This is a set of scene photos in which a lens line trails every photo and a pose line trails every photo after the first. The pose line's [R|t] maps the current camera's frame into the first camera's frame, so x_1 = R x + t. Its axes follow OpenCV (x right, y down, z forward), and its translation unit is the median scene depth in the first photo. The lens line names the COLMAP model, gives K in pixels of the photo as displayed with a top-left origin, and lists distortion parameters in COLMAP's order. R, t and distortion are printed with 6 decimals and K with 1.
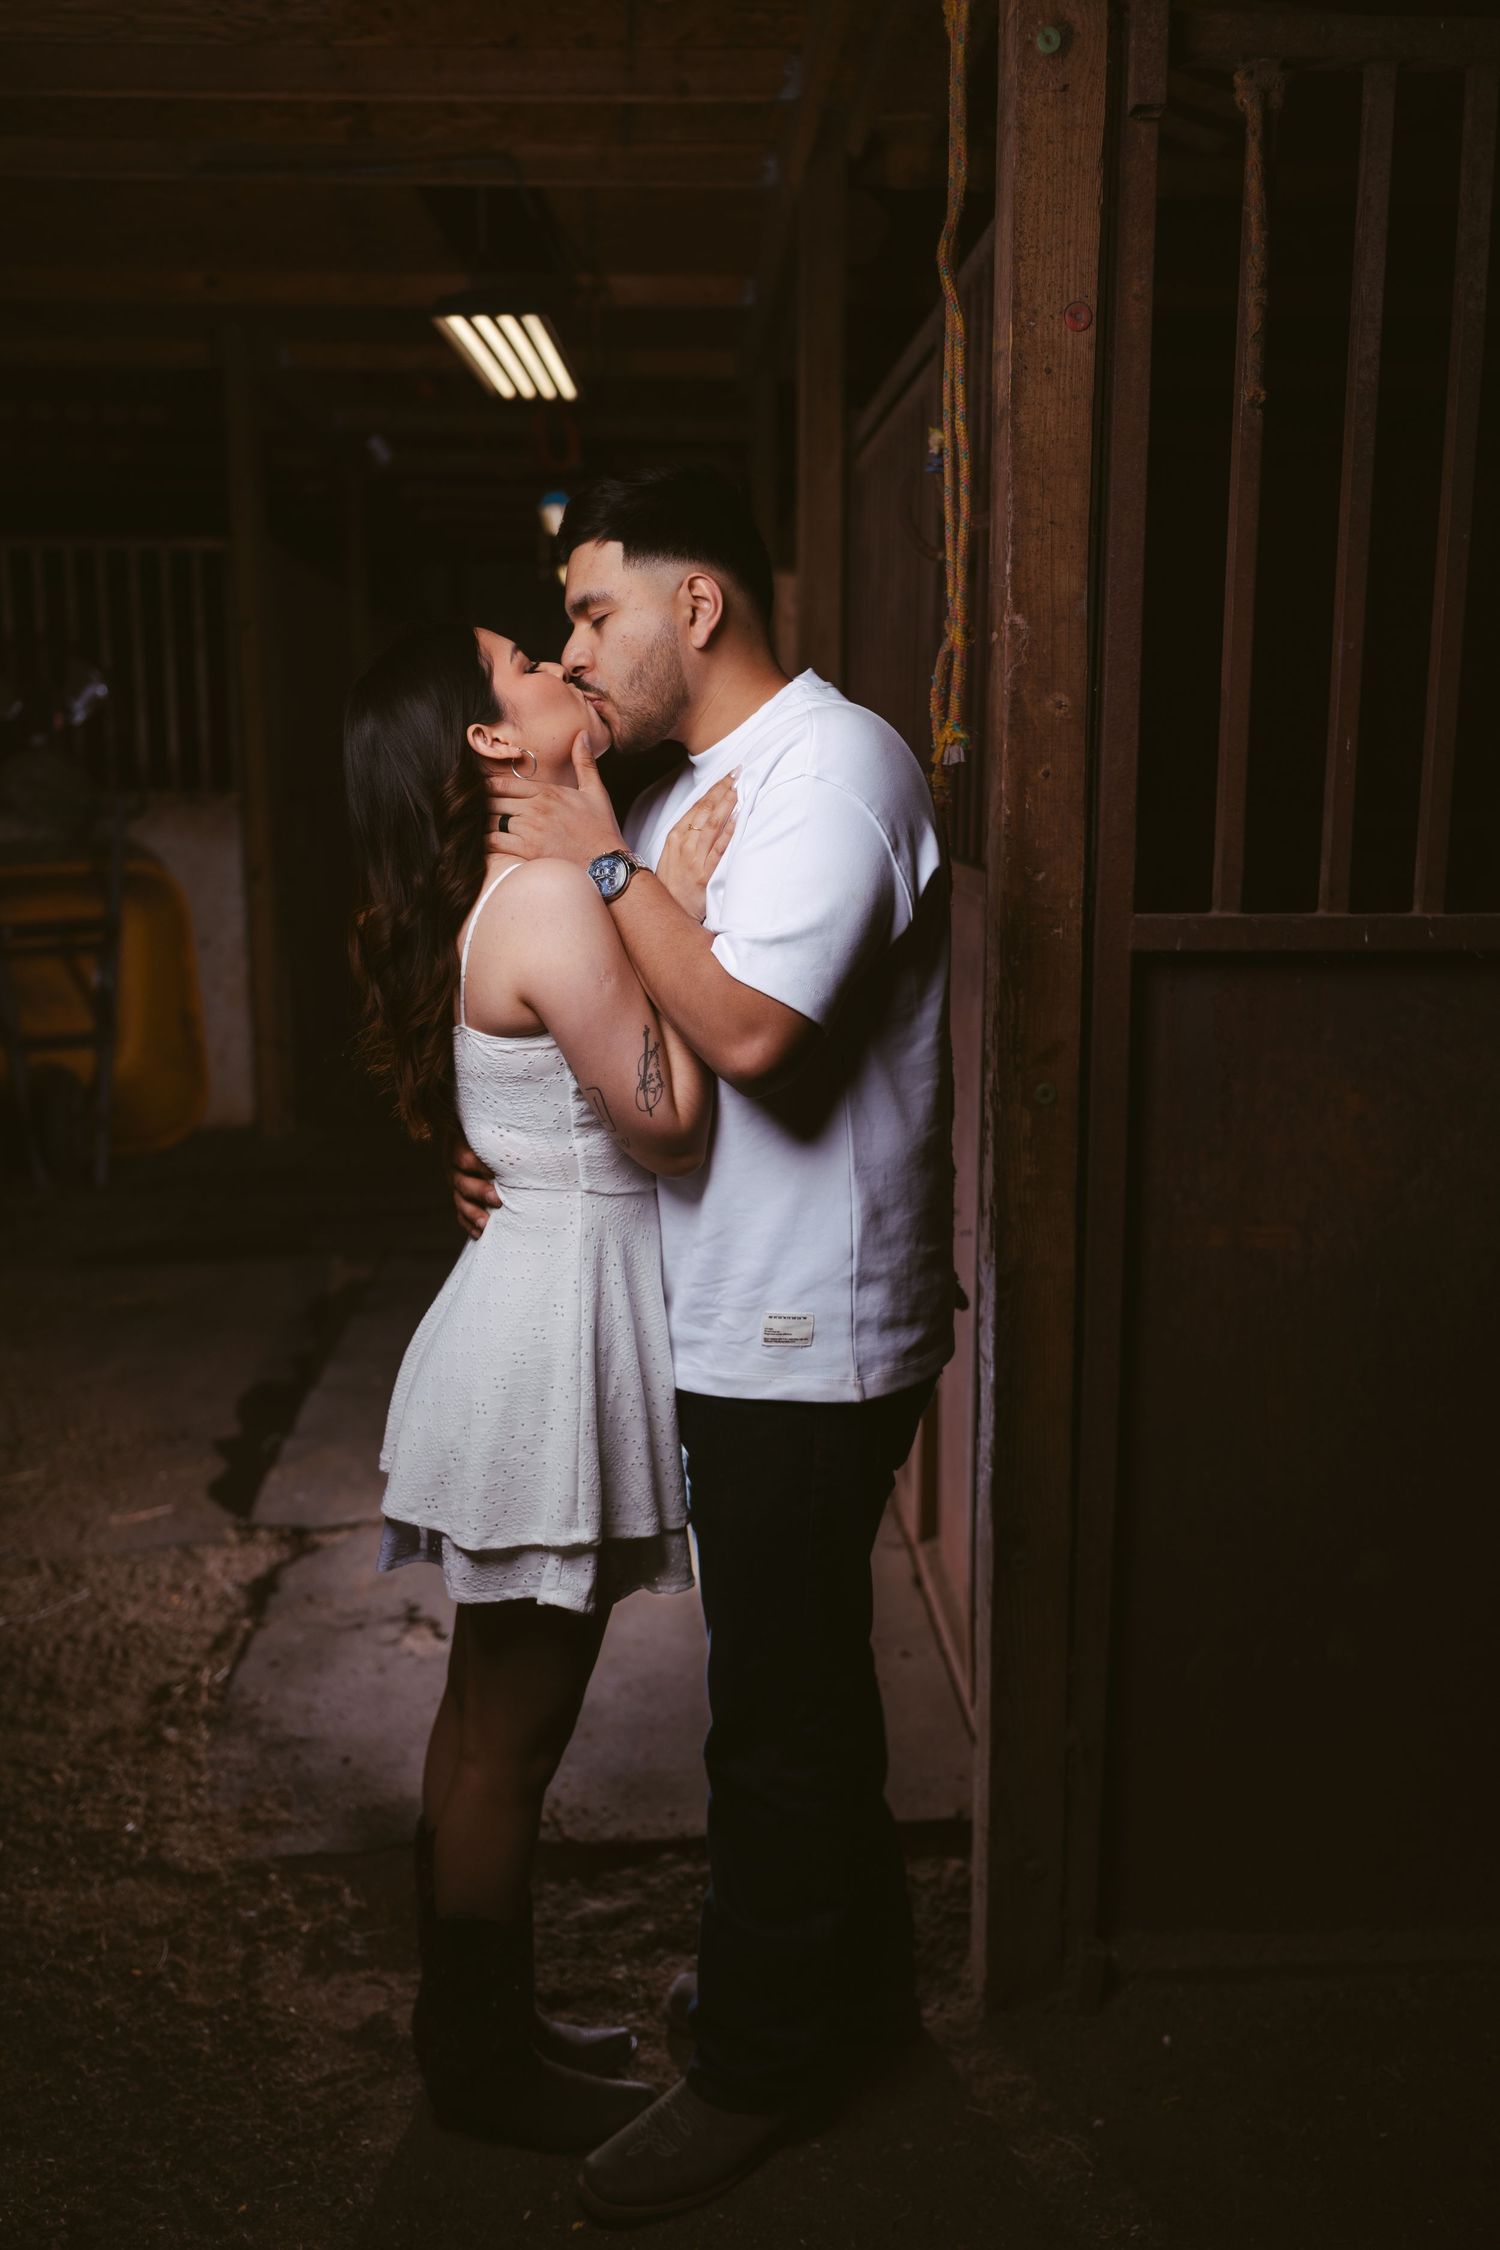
lens RADIAL K [[1859.7, 0, 739.3], [0, 1859.7, 1087.6], [0, 0, 1]] dist [-0.004415, 0.014446]
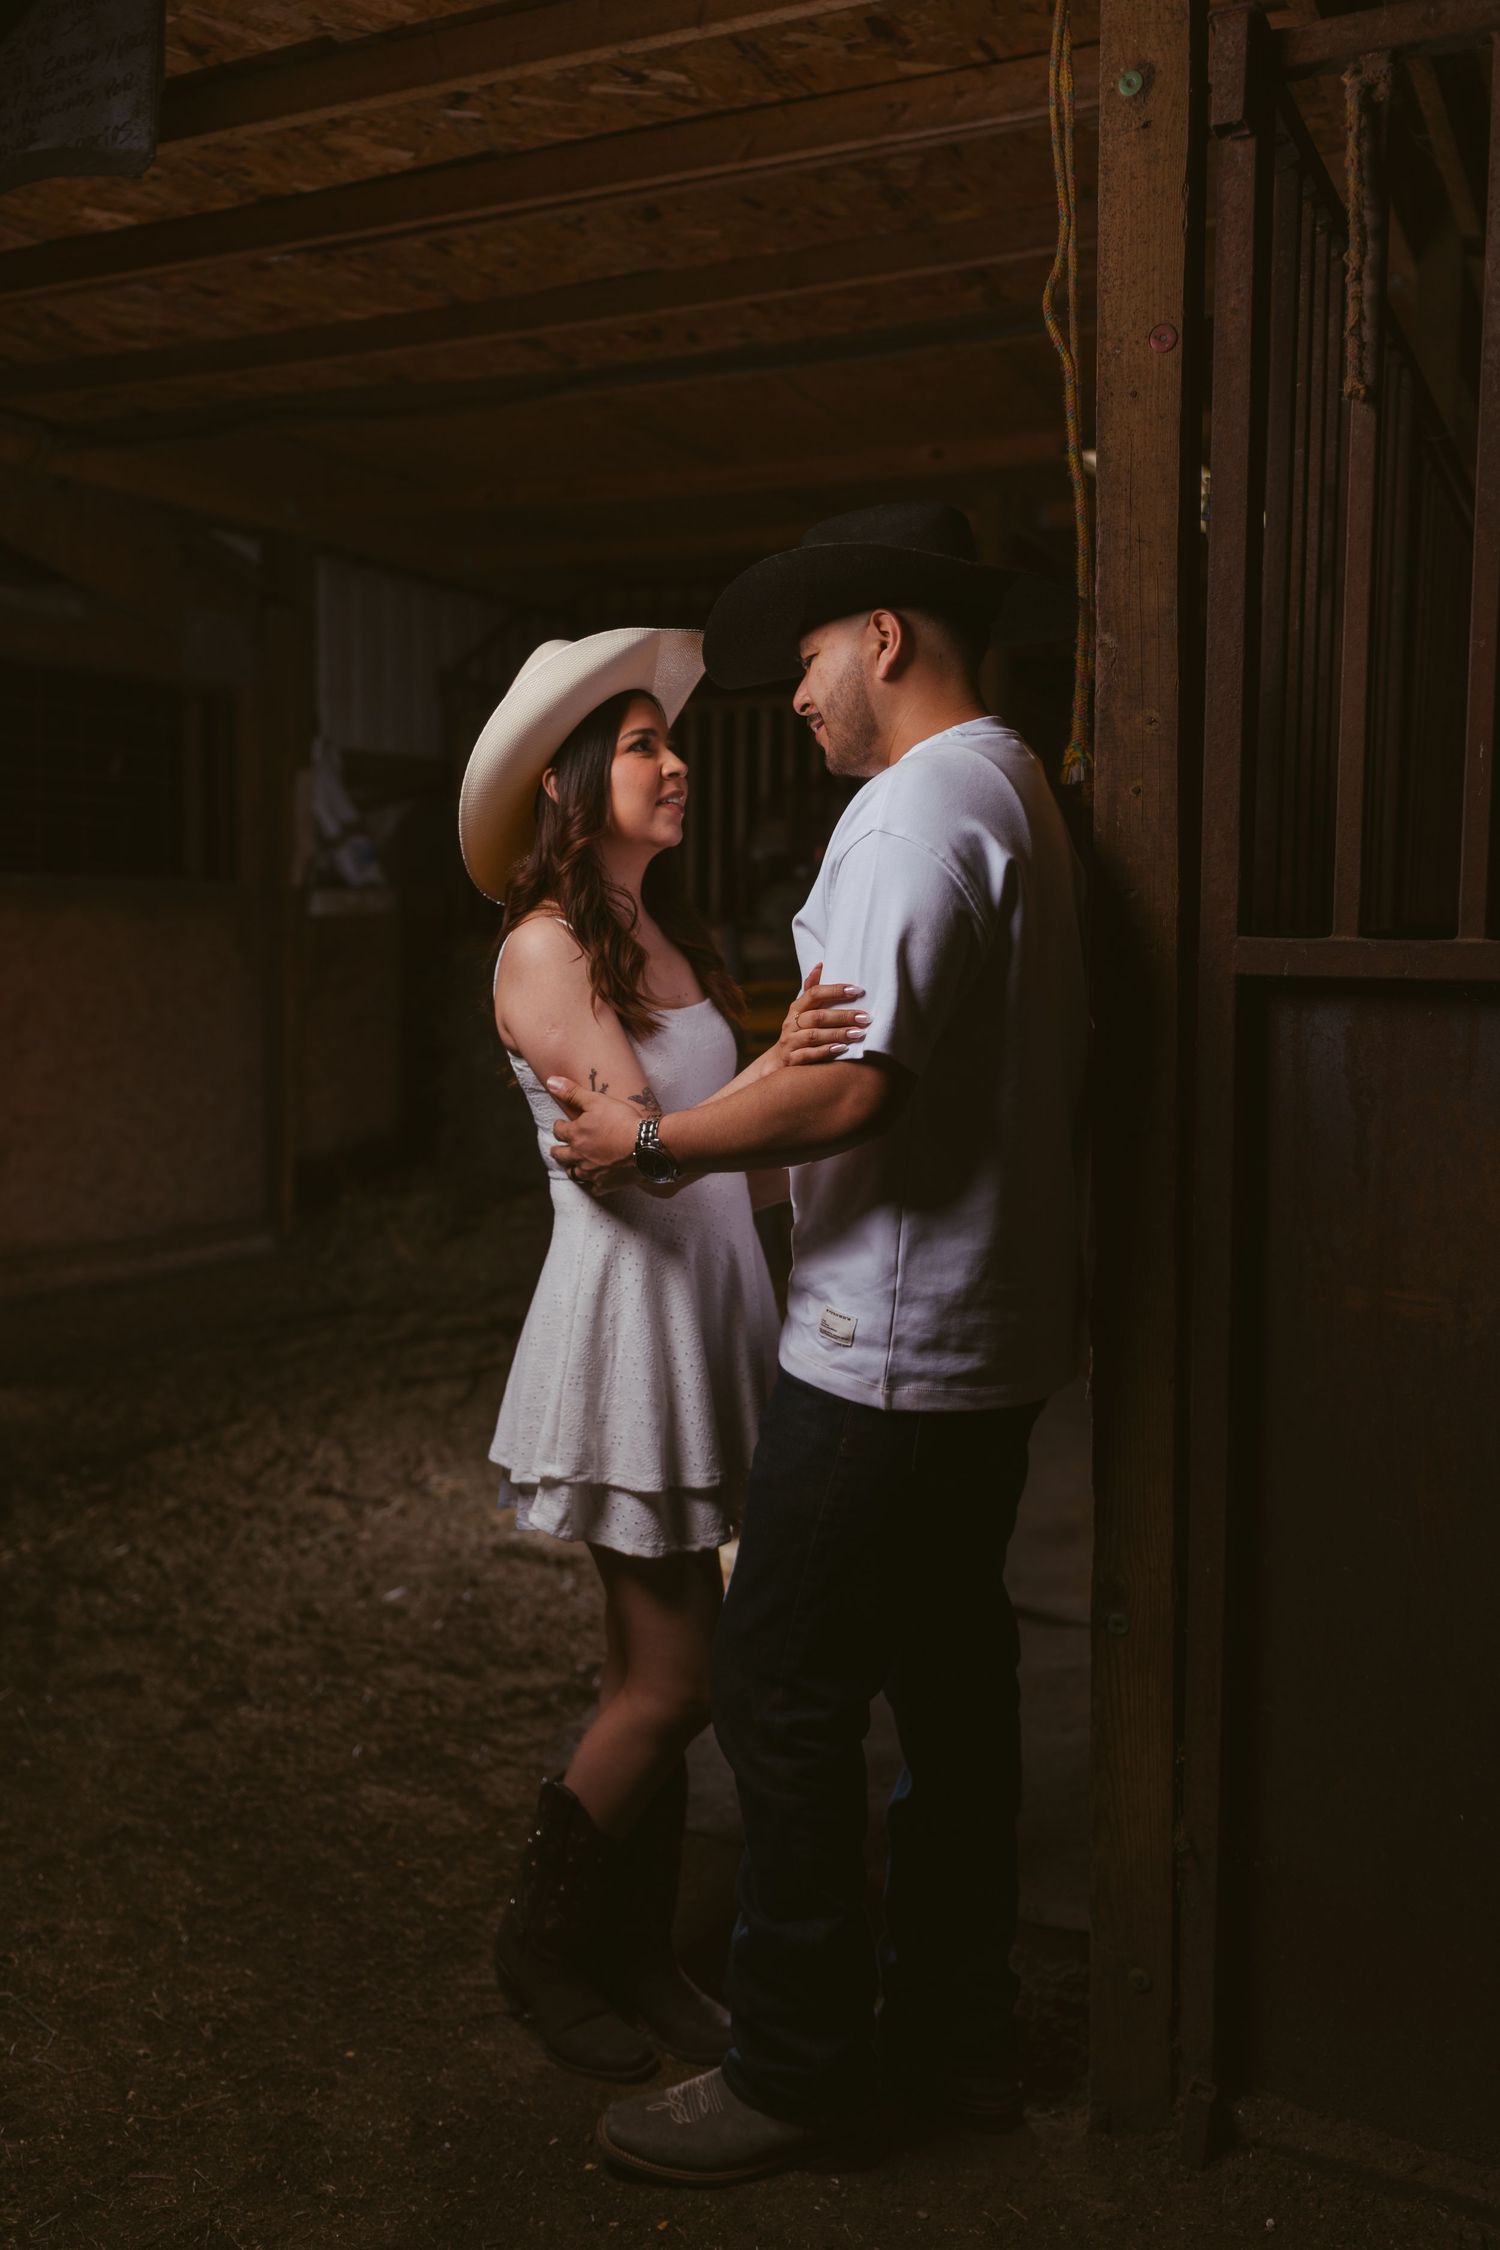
lens RADIAL K [[1882.7, 0, 709.3], [0, 1882.7, 1057.7], [0, 0, 1]] dist [-0.000961, 0.011086]
pose [[0.867846, 0.041856, -0.495068, 0.404276], [-0.095874, 0.991825, -0.084209, 0.066769], [0.487496, 0.120545, 0.864764, 0.037854]]
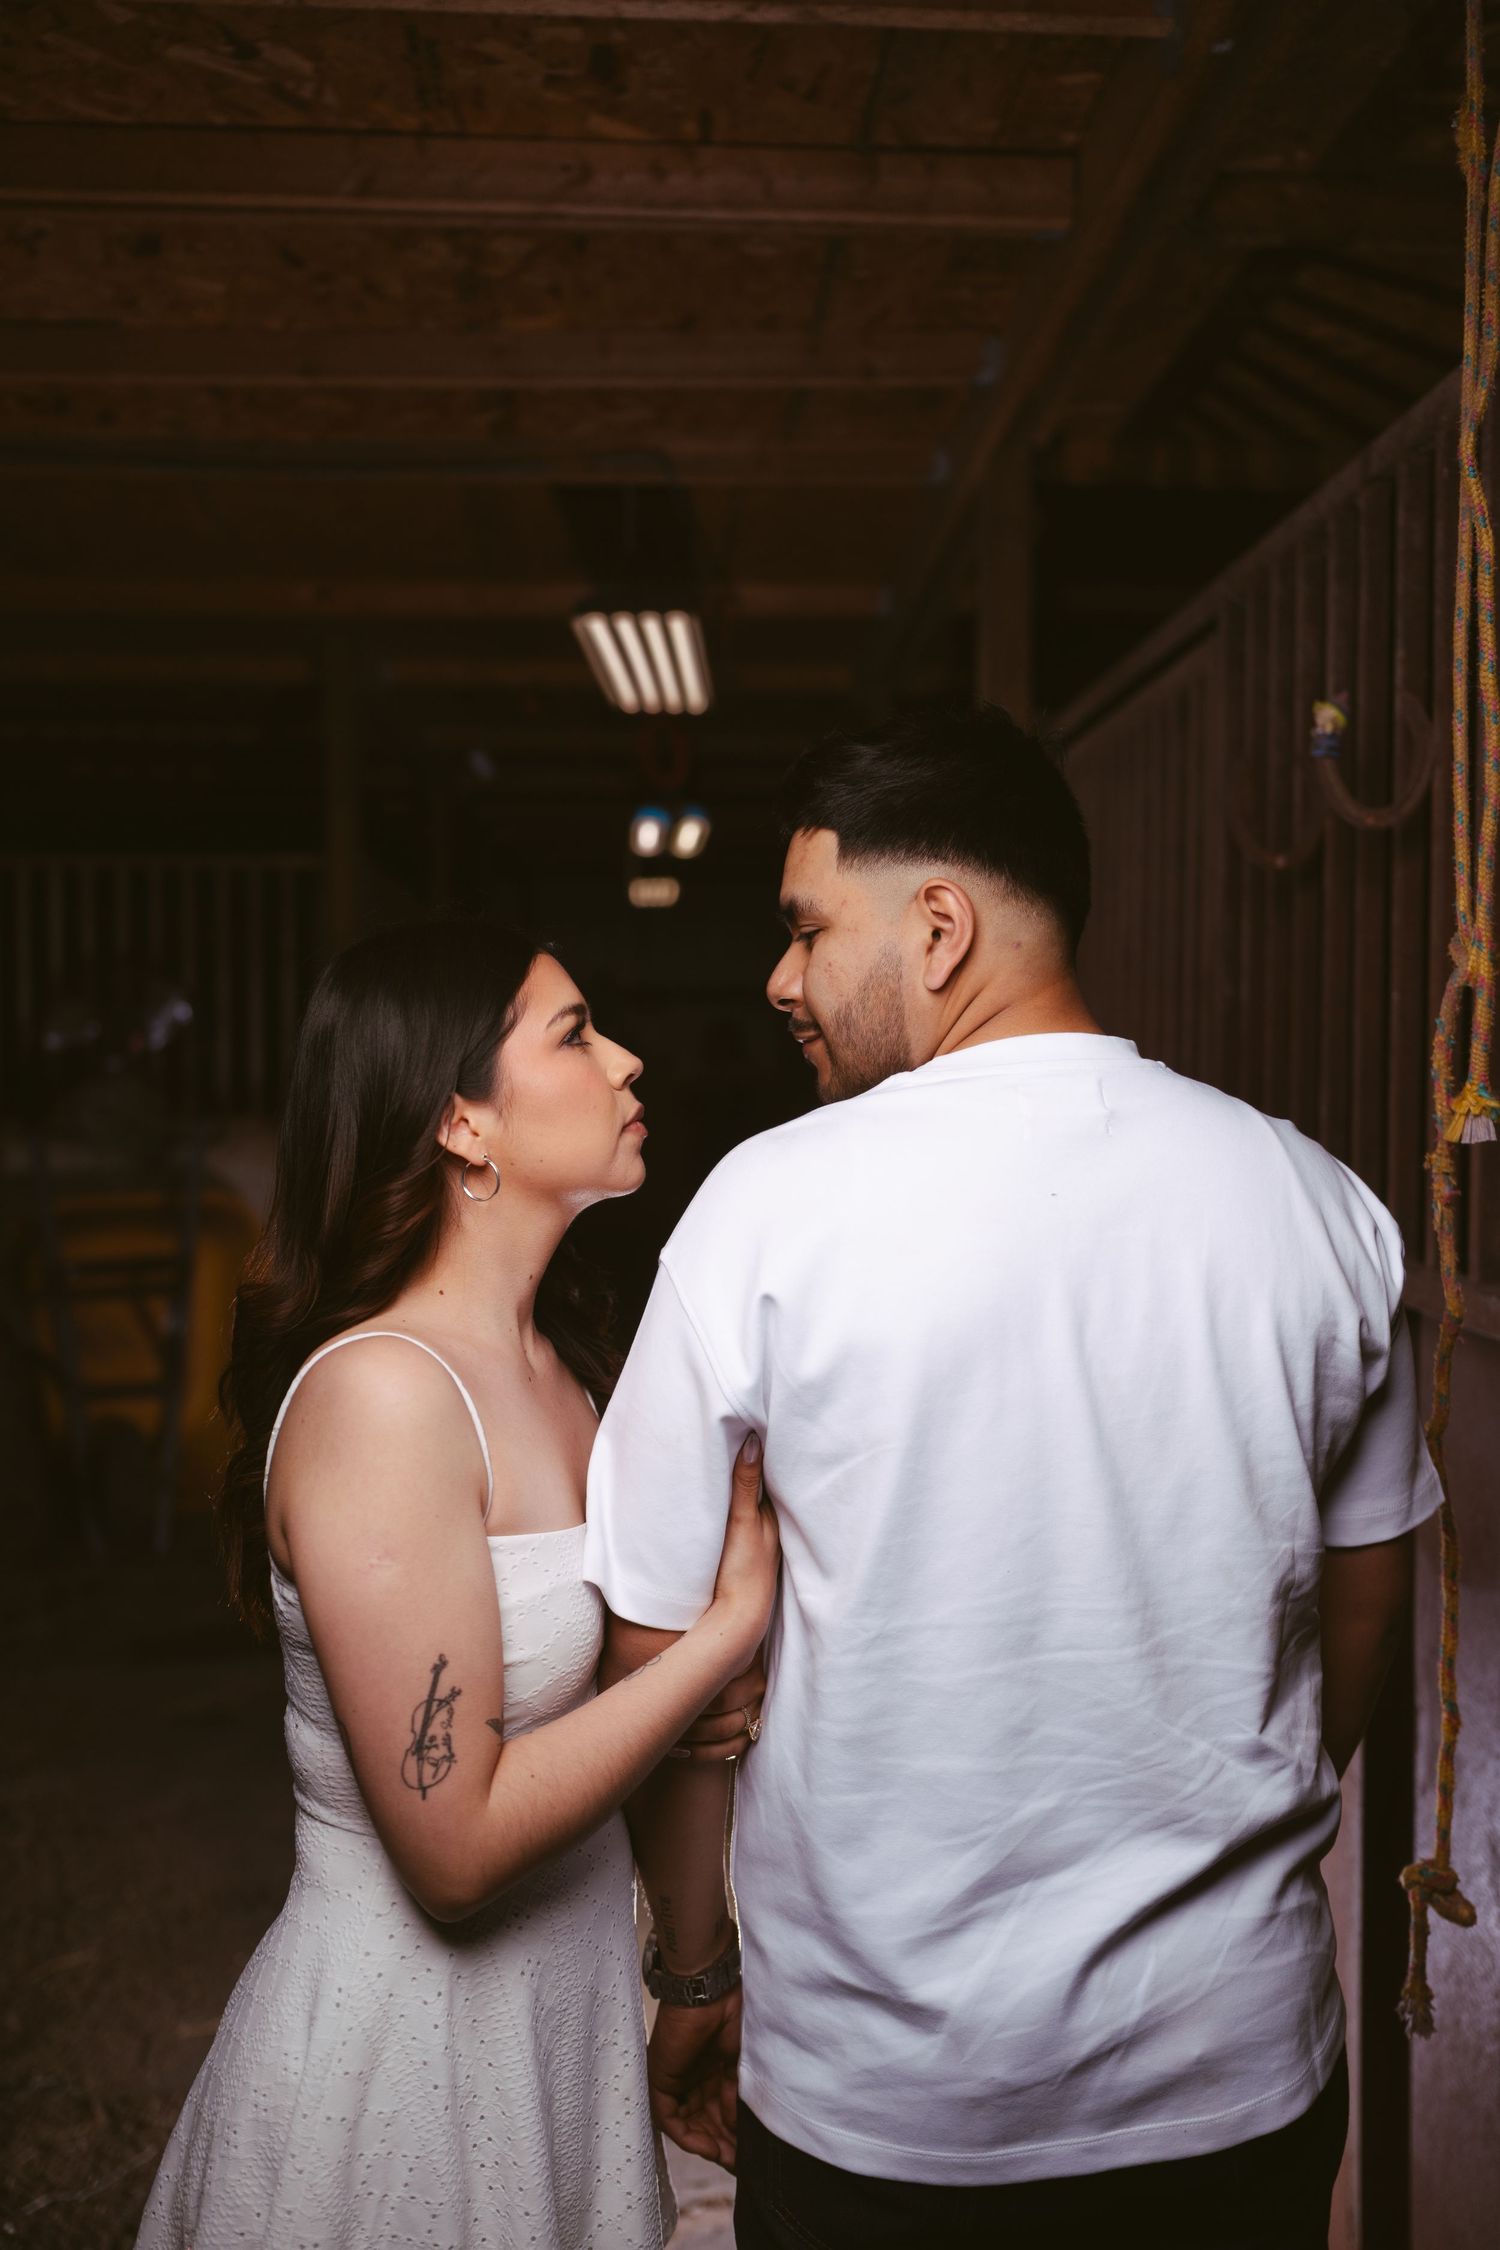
lens RADIAL K [[1834.8, 0, 745.4], [0, 1834.8, 1129.2], [0, 0, 1]] dist [-0.004758, 0.000691]
pose [[0.999918, -0.001873, -0.012638, -0.136383], [0.000080, 0.990102, -0.140351, -0.071207], [0.012776, 0.140339, 0.990021, 0.269305]]
